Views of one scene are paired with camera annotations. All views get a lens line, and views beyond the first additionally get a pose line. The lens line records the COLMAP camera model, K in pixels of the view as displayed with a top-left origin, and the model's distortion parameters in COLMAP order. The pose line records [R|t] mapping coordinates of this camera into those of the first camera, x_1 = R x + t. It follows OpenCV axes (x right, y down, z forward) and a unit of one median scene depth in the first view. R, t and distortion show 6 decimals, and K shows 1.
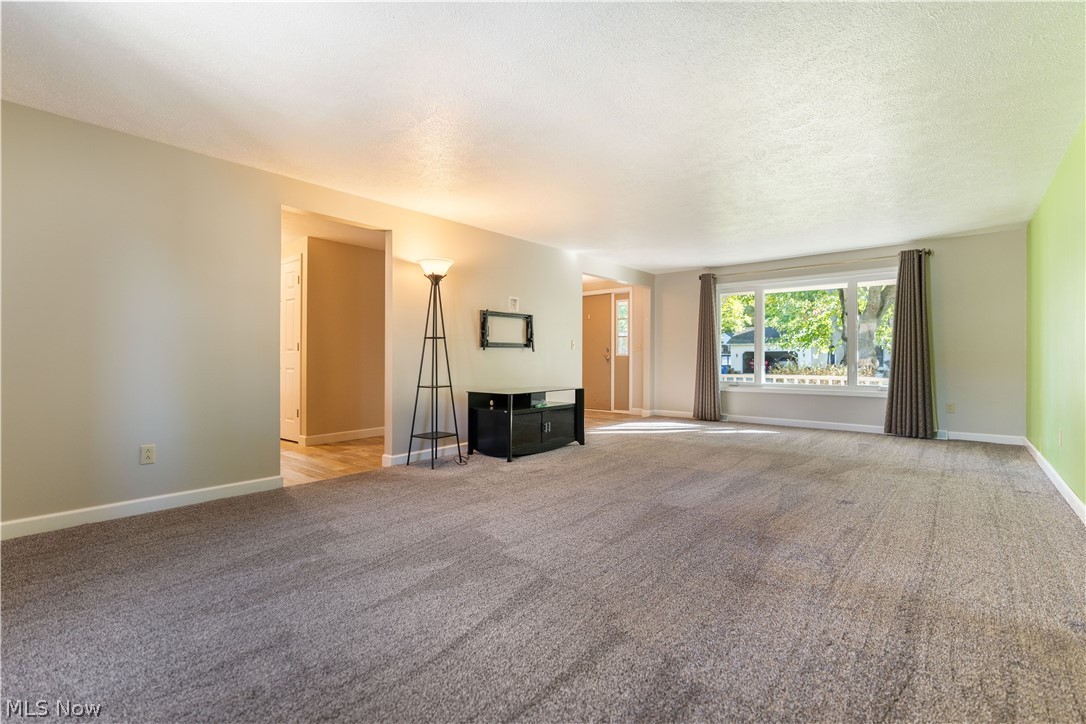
lens RADIAL K [[486.4, 0, 543.4], [0, 486.4, 361.4], [0, 0, 1]] dist [-0.003481, 0.000763]
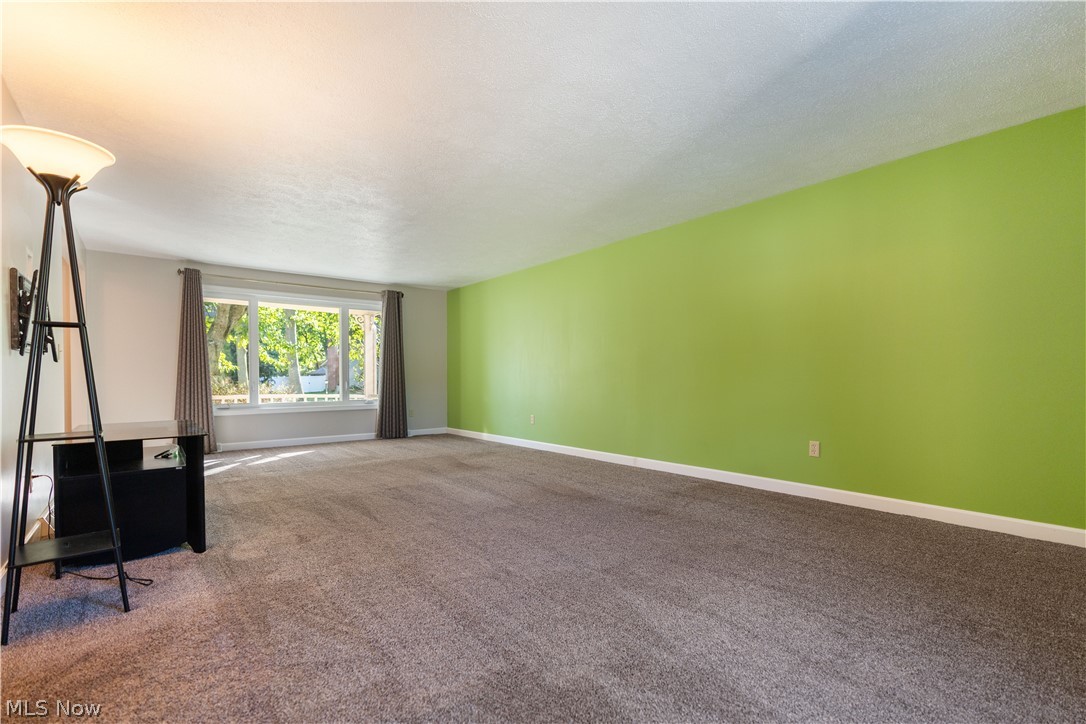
lens RADIAL K [[493.3, 0, 542.8], [0, 493.3, 388.4], [0, 0, 1]] dist [-0.000910, 0.000272]
pose [[0.184534, -0.022311, 0.982573, -0.436333], [0.009568, 0.999736, 0.020903, 0.001959], [-0.982780, 0.005543, 0.184699, 0.374344]]
